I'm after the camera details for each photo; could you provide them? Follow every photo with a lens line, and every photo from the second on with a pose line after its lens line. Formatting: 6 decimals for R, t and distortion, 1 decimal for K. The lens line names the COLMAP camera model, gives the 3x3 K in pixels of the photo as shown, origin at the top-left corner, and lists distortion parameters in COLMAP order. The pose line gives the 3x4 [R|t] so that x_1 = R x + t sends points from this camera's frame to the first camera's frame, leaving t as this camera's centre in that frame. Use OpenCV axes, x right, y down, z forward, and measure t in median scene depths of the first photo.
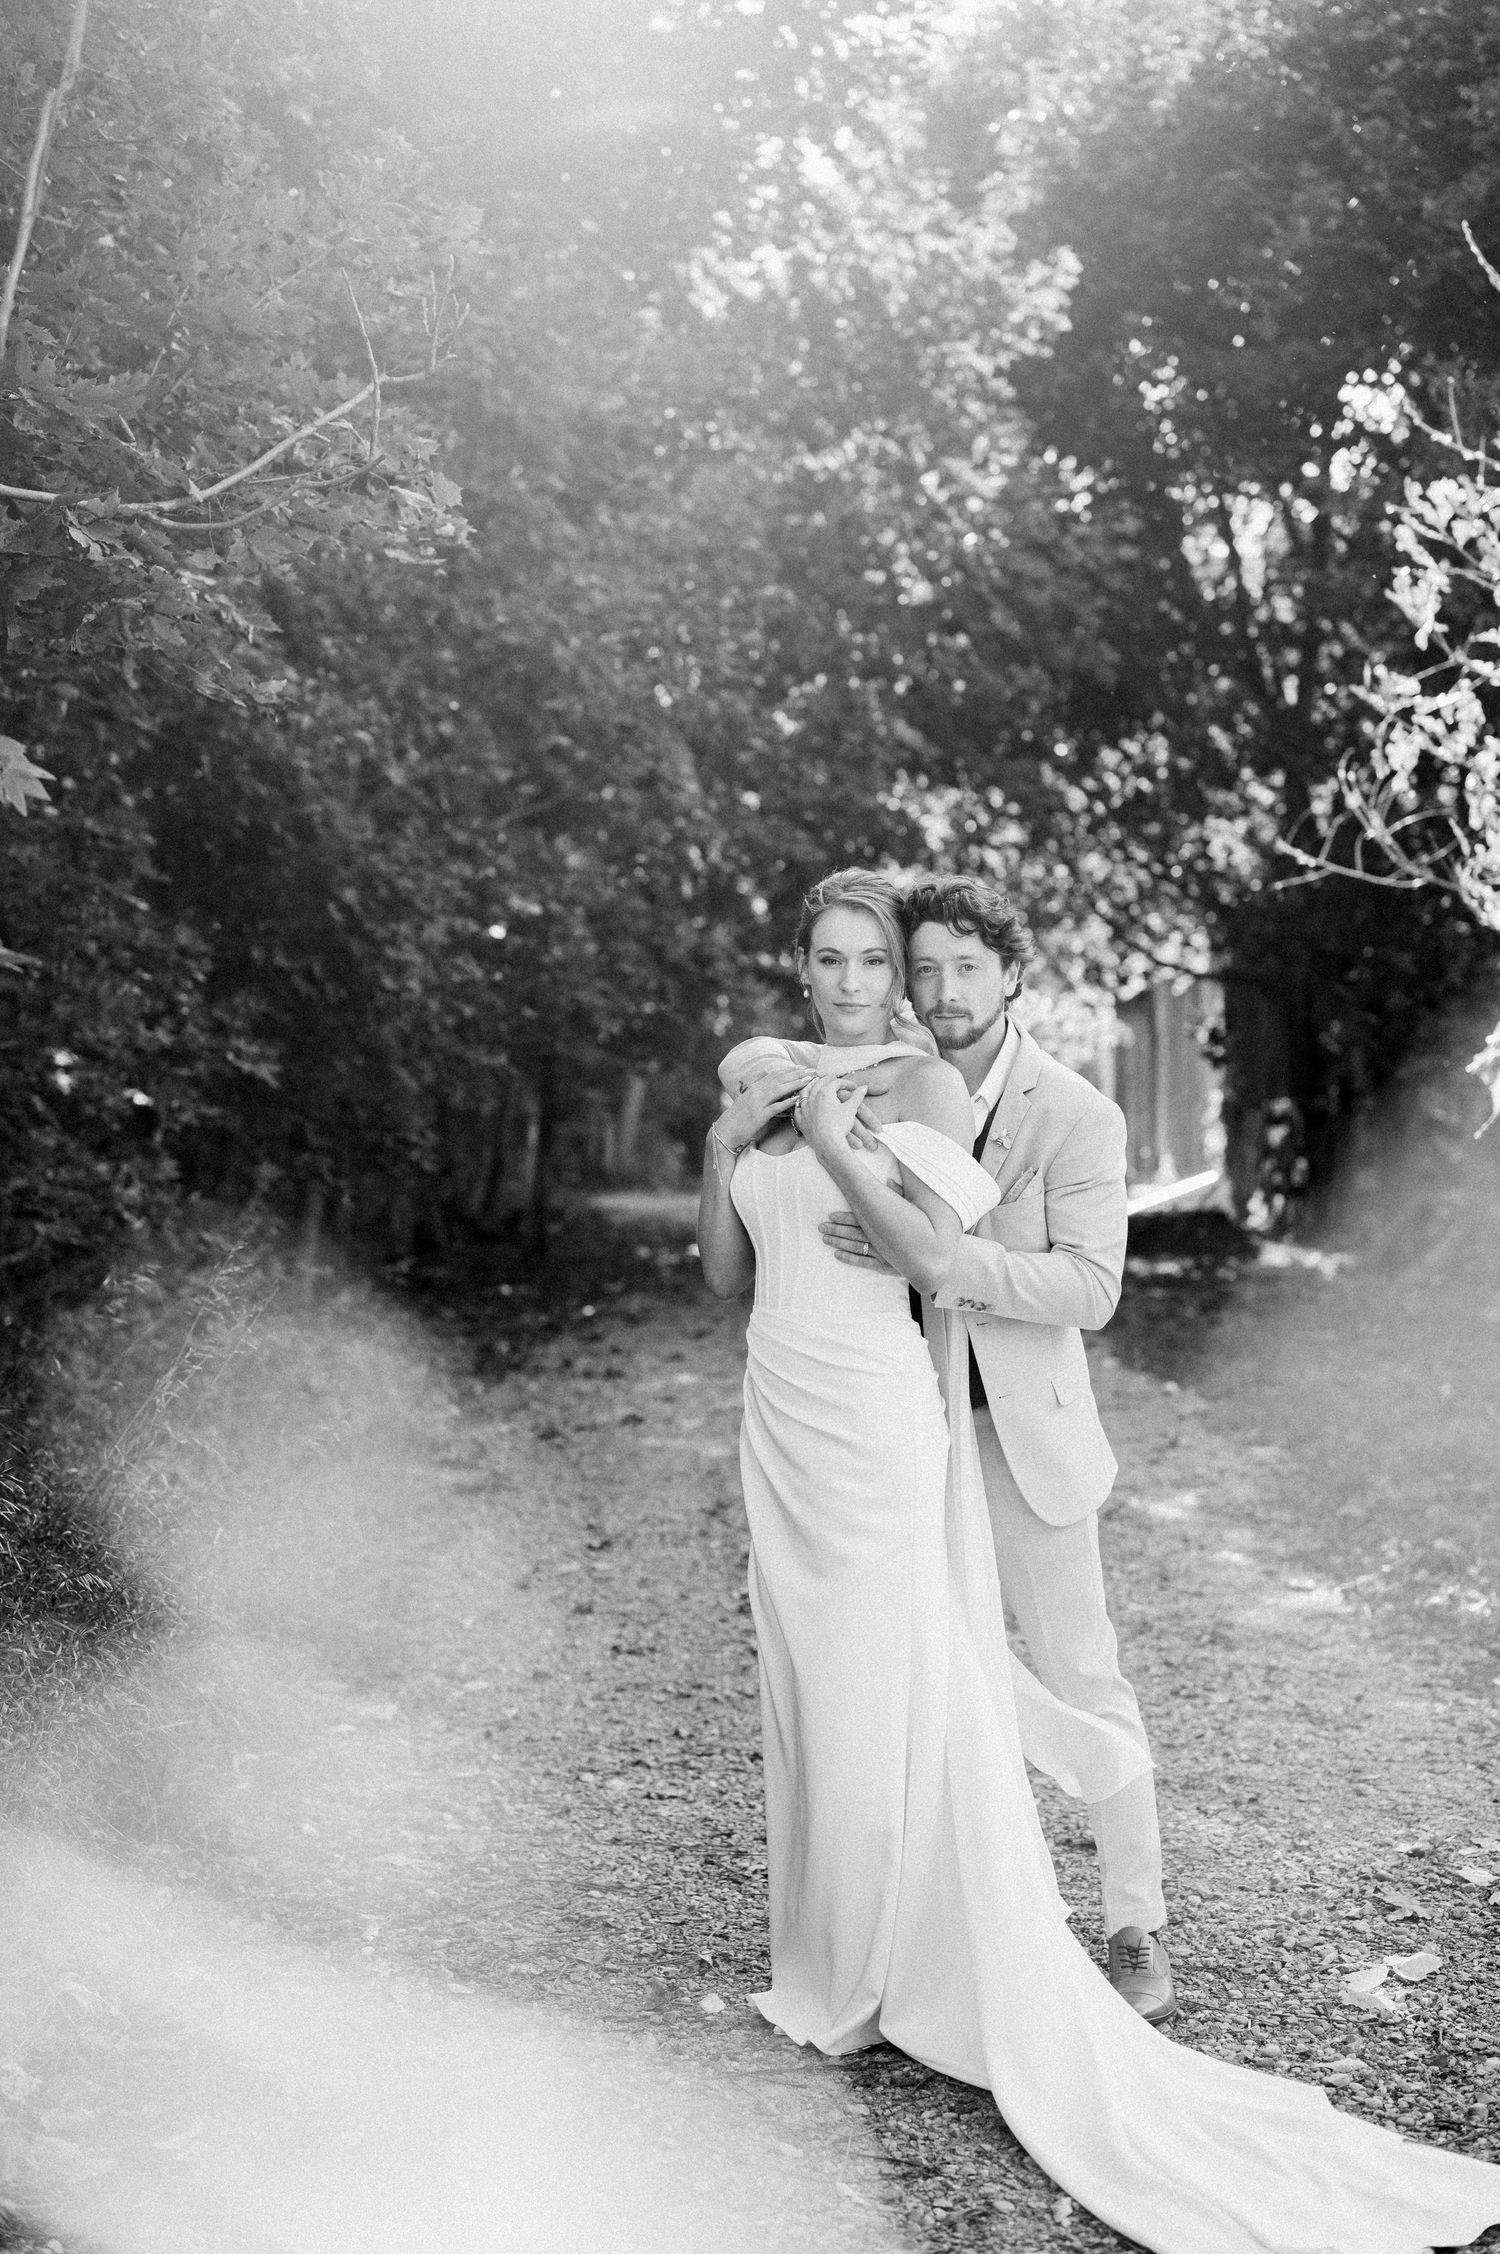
lens RADIAL K [[3279.4, 0, 750.0], [0, 3279.4, 1127.0], [0, 0, 1]] dist [-0.001613, 0.069227]
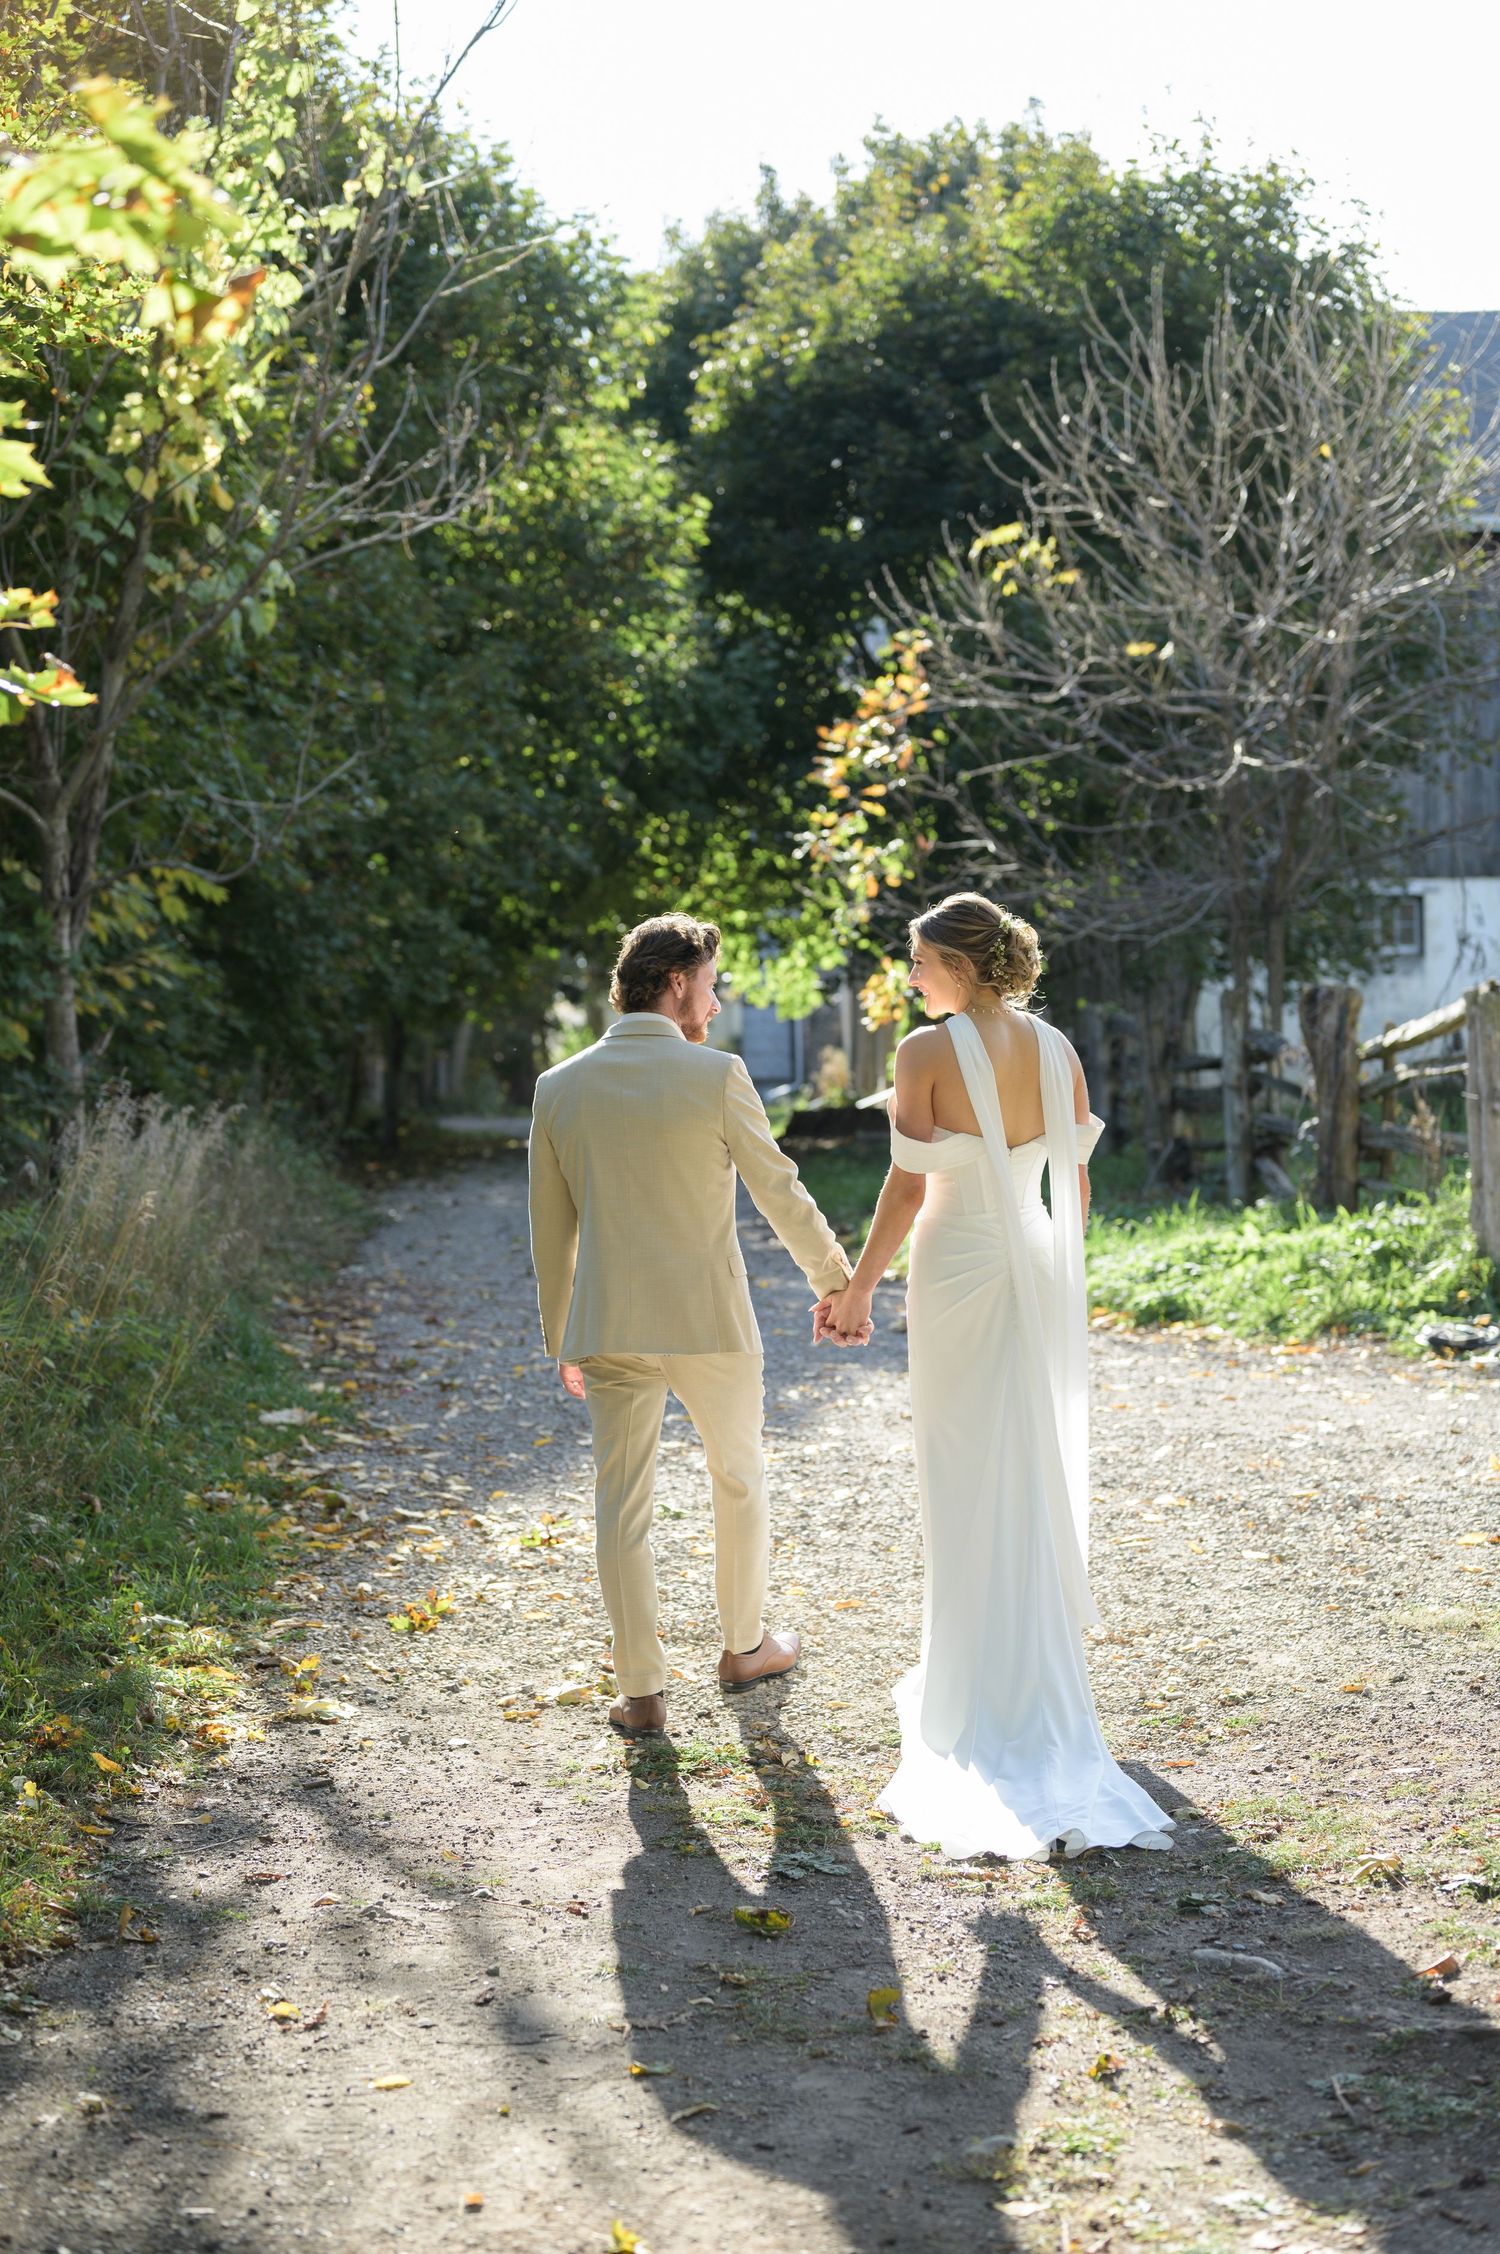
lens RADIAL K [[3279.4, 0, 750.0], [0, 3279.4, 1127.0], [0, 0, 1]] dist [-0.001613, 0.069227]
pose [[0.998691, -0.011605, 0.049822, 0.051917], [0.010800, 0.999807, 0.016398, 0.028010], [-0.050003, -0.015838, 0.998623, -1.146017]]
